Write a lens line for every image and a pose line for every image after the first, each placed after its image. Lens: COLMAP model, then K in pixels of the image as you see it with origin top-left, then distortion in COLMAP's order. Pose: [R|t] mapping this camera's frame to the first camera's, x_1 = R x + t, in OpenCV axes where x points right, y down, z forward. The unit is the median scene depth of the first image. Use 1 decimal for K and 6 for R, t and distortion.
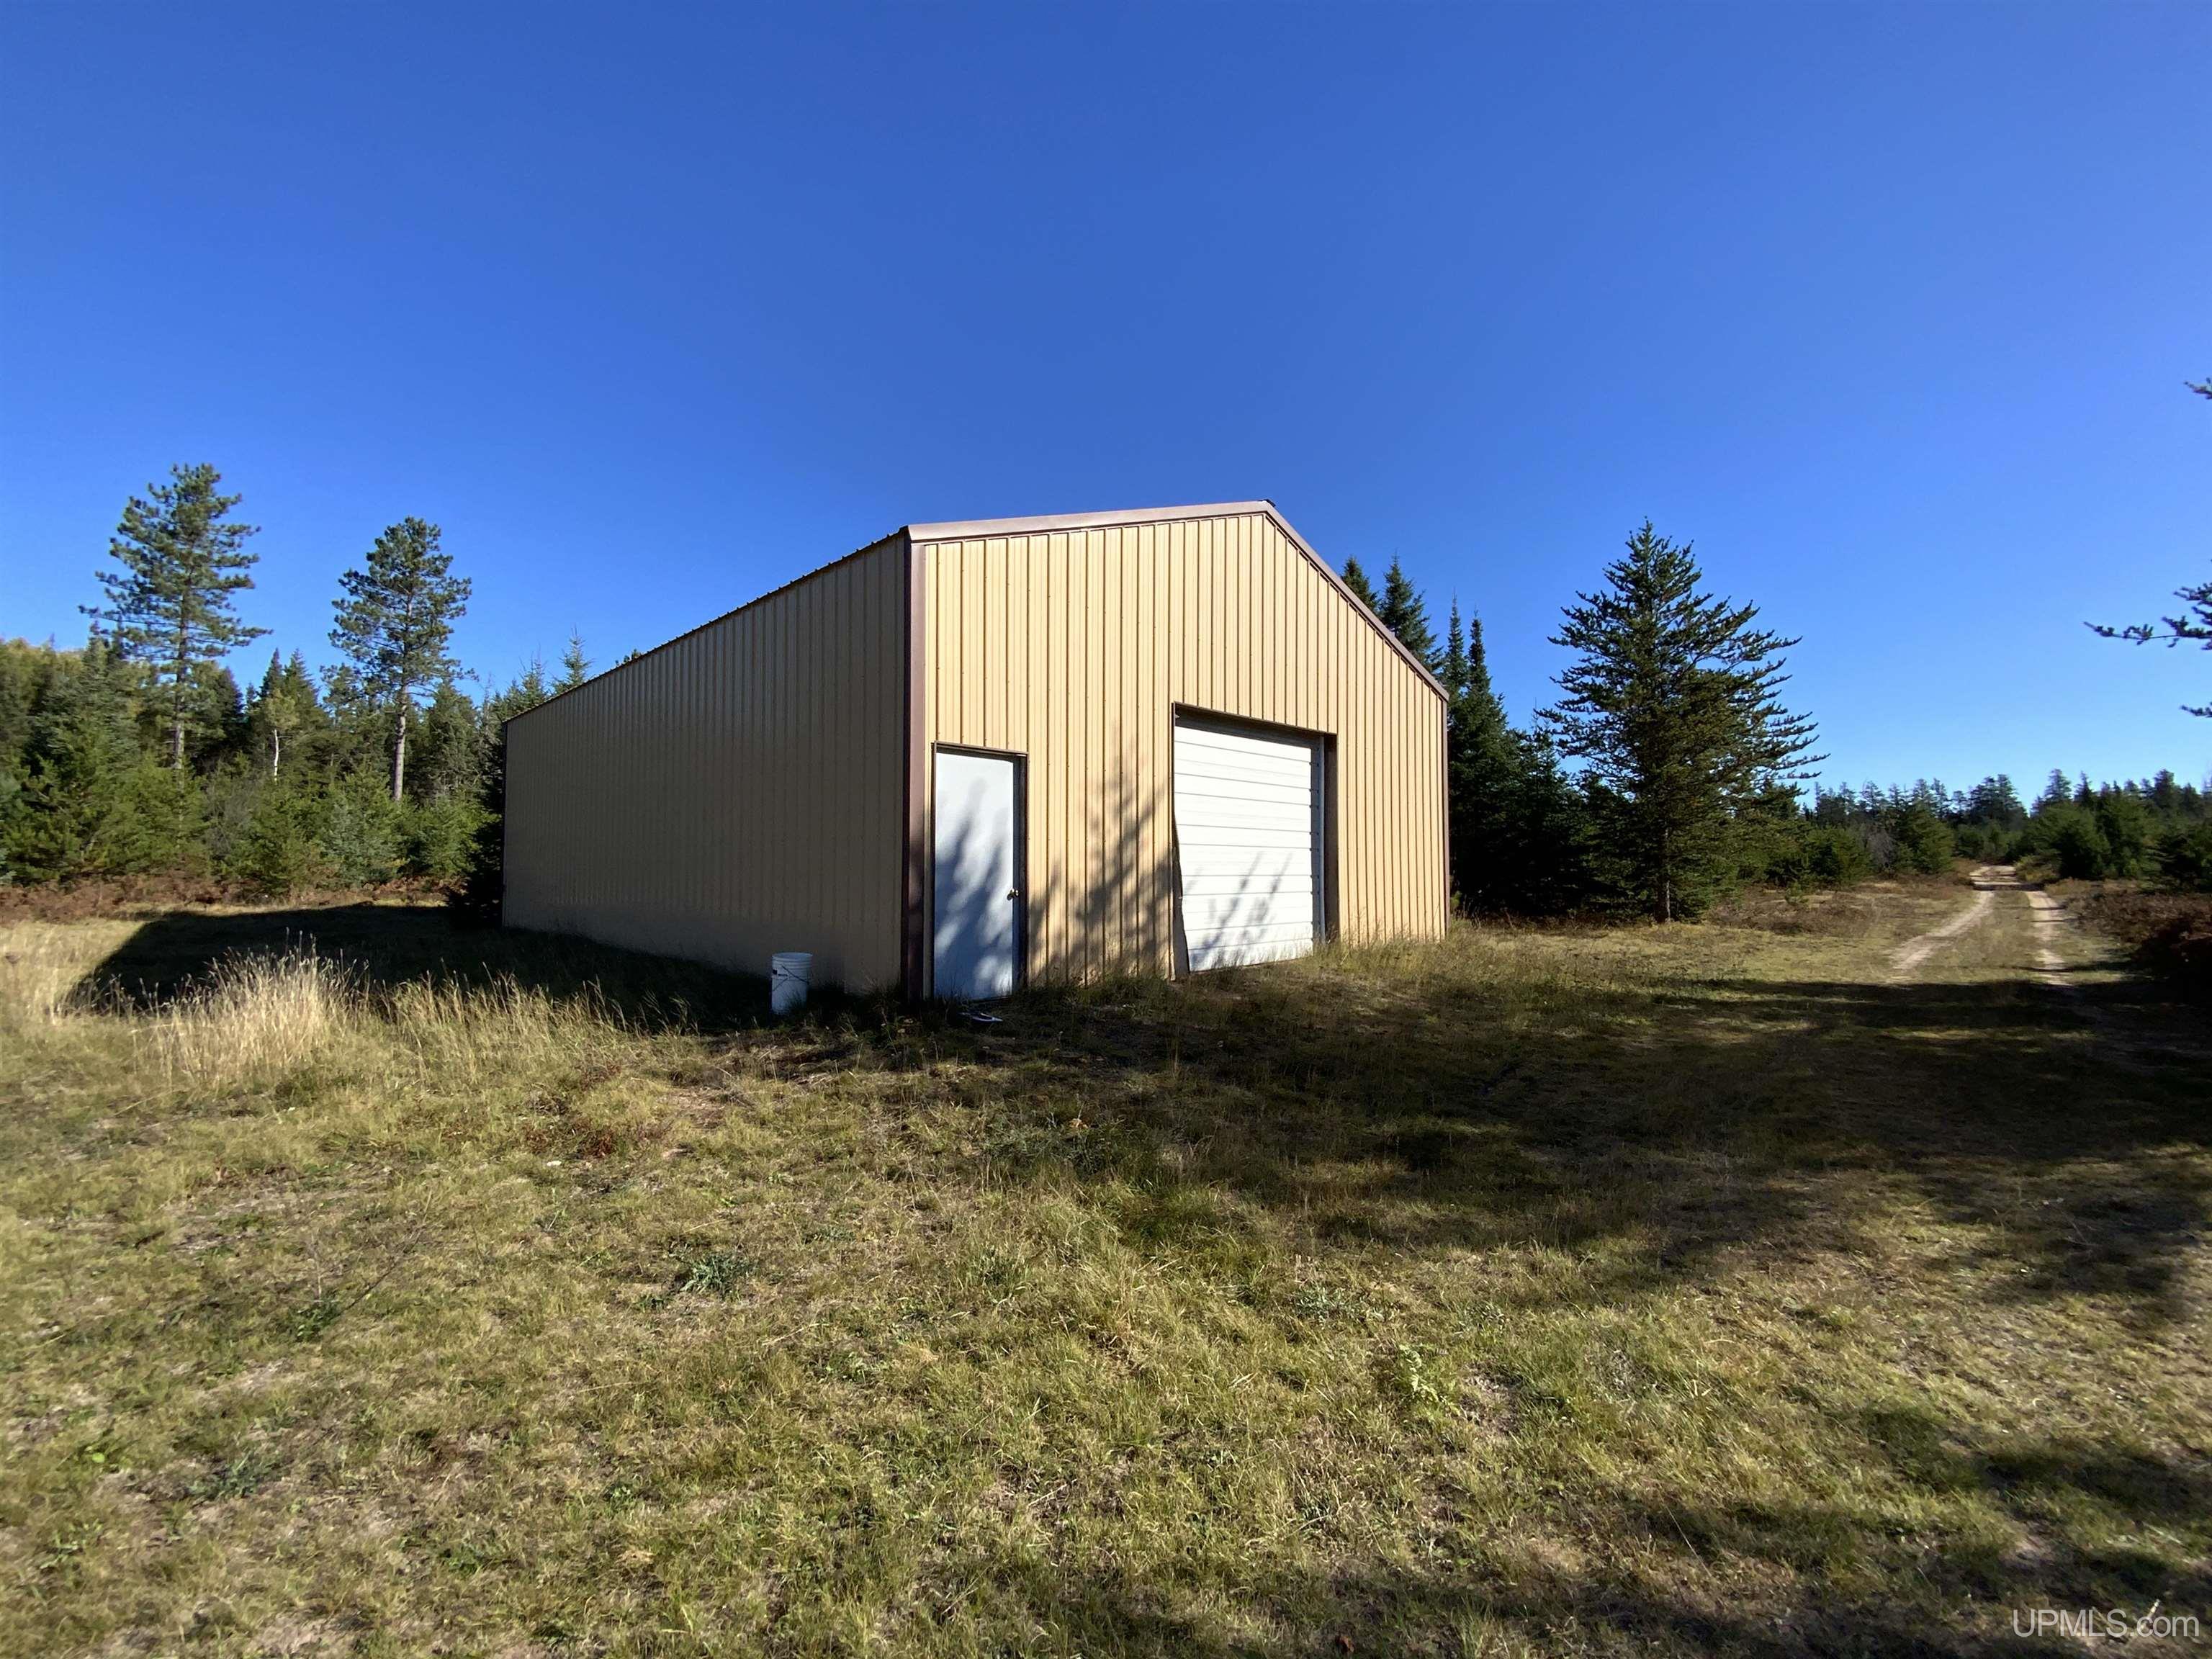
lens RADIAL K [[901.6, 0, 1111.2], [0, 901.6, 835.7], [0, 0, 1]] dist [0.021642, -0.017599]
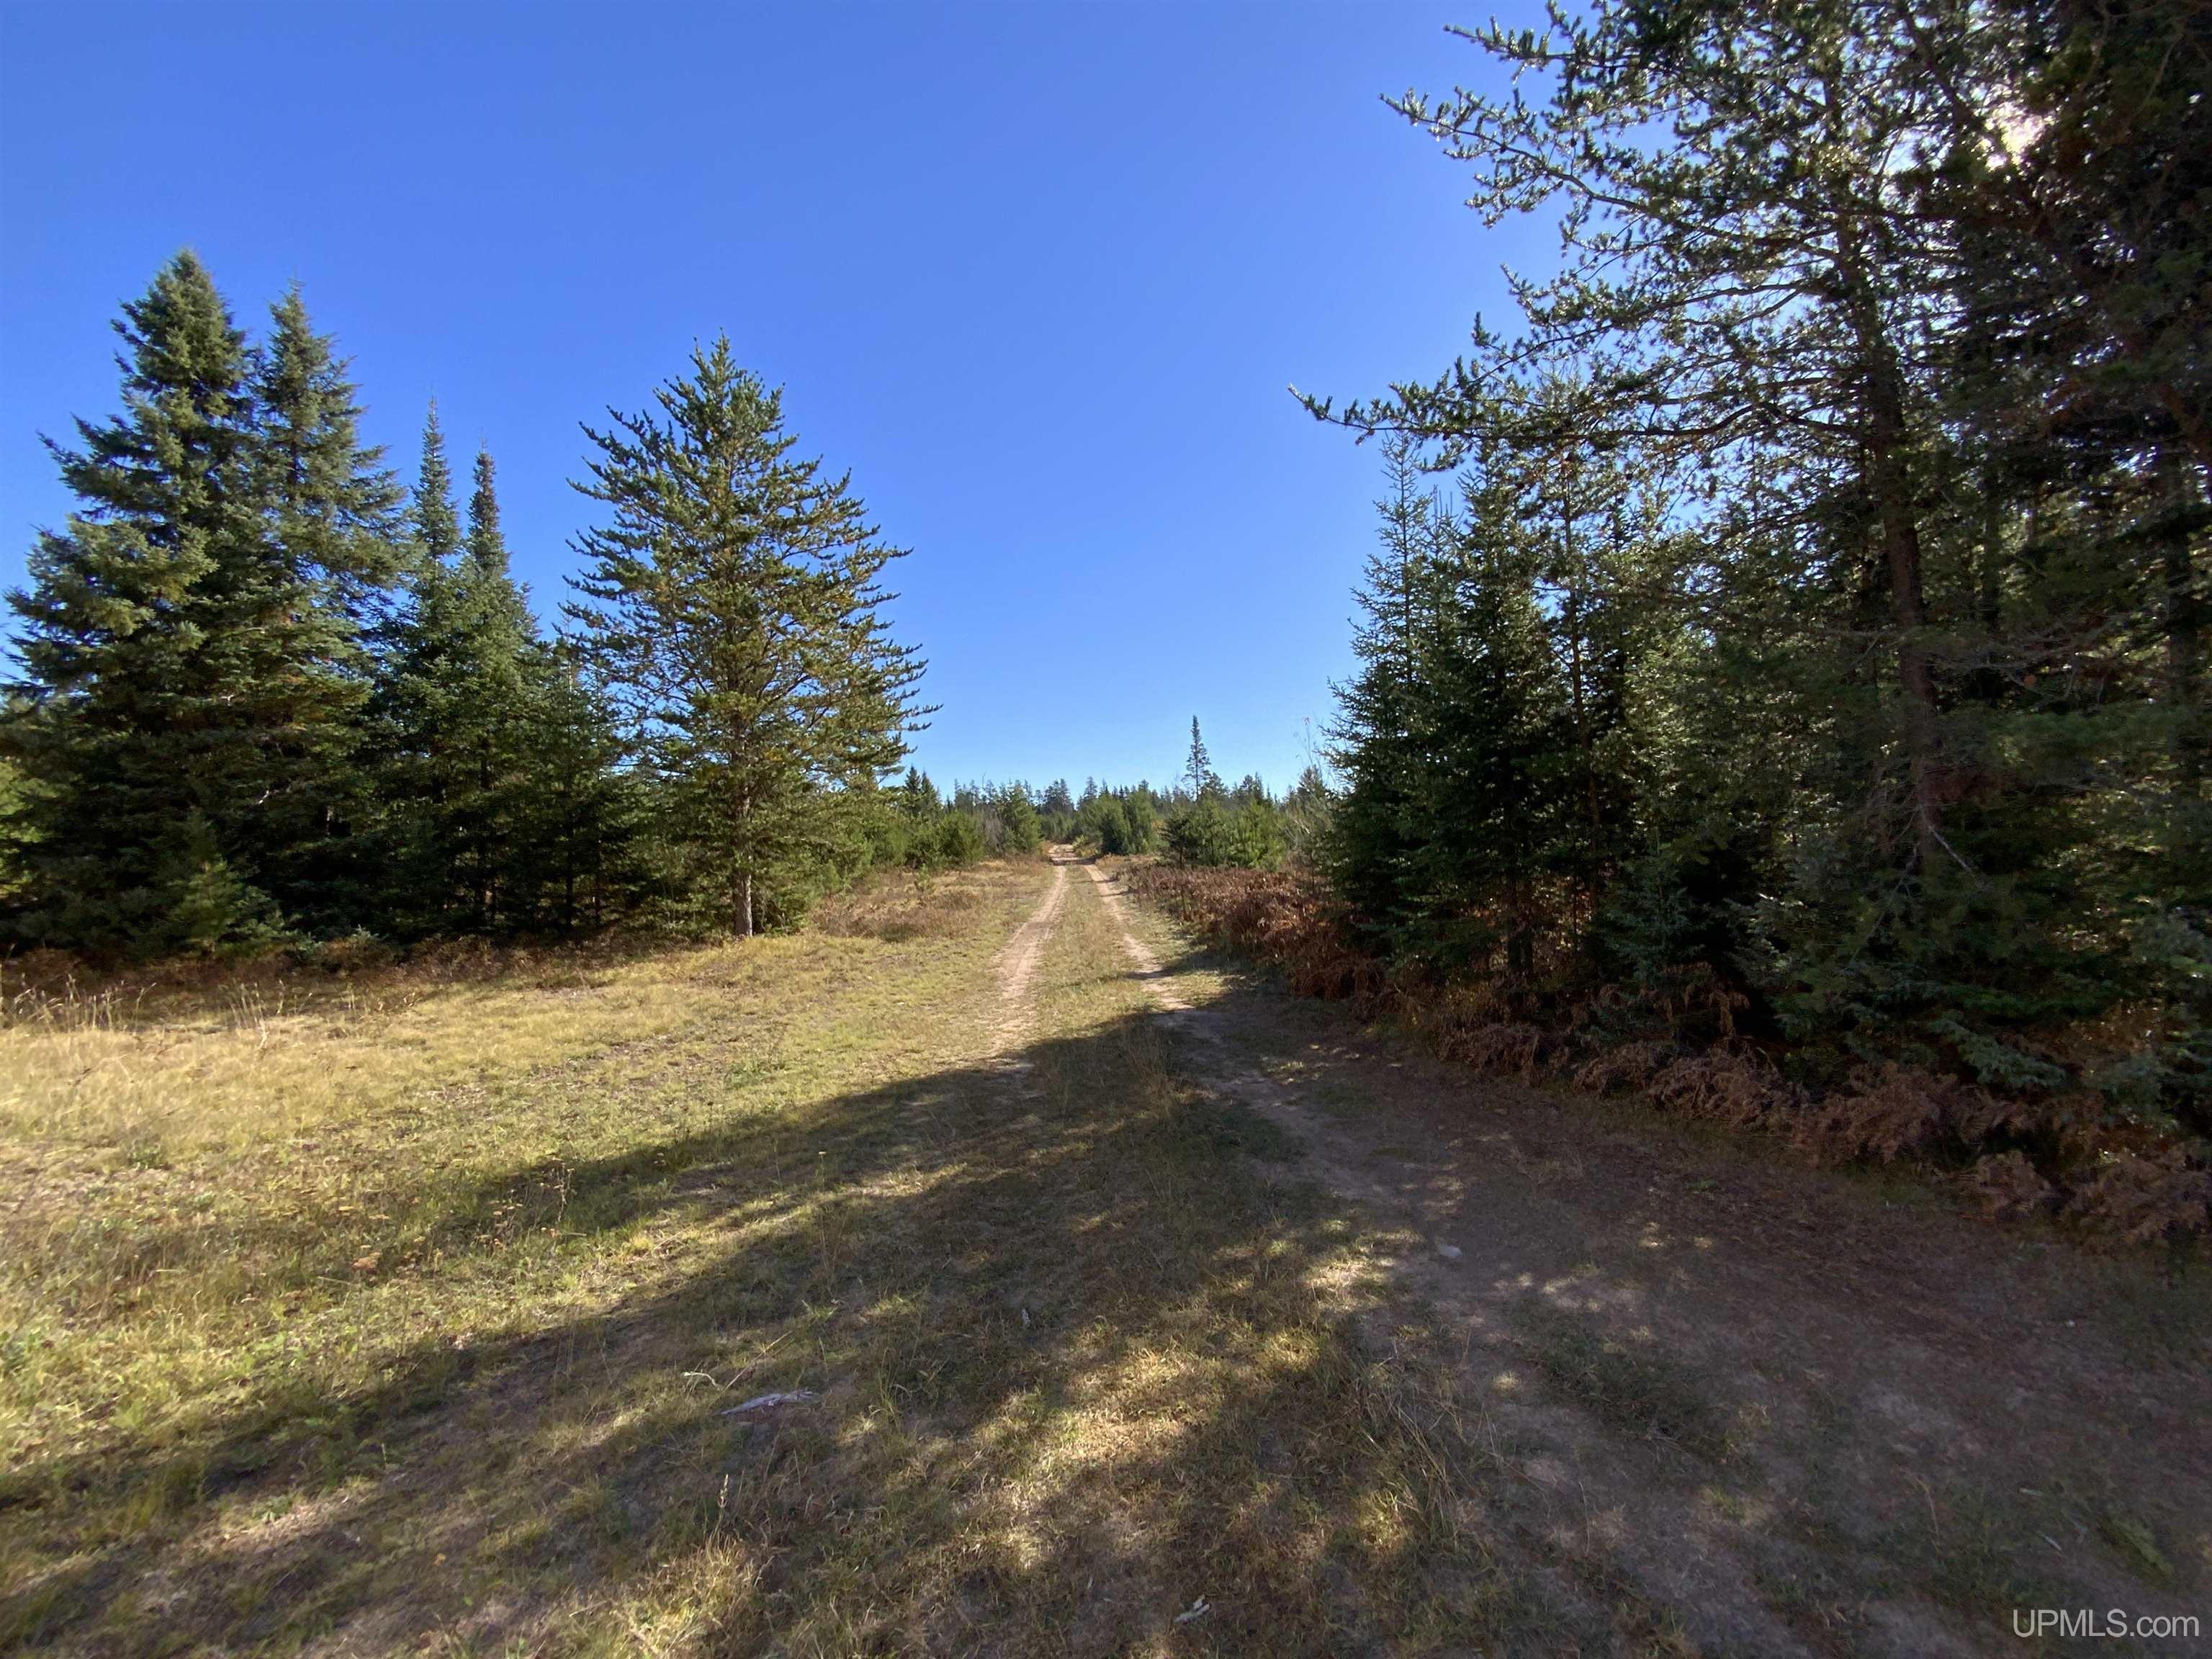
lens RADIAL K [[889.7, 0, 1099.5], [0, 889.7, 831.7], [0, 0, 1]] dist [0.024859, -0.017357]
pose [[0.681770, -0.002979, 0.731560, 0.219273], [-0.005475, 0.999943, 0.009175, 0.006487], [-0.731546, -0.010260, 0.681715, 0.255431]]
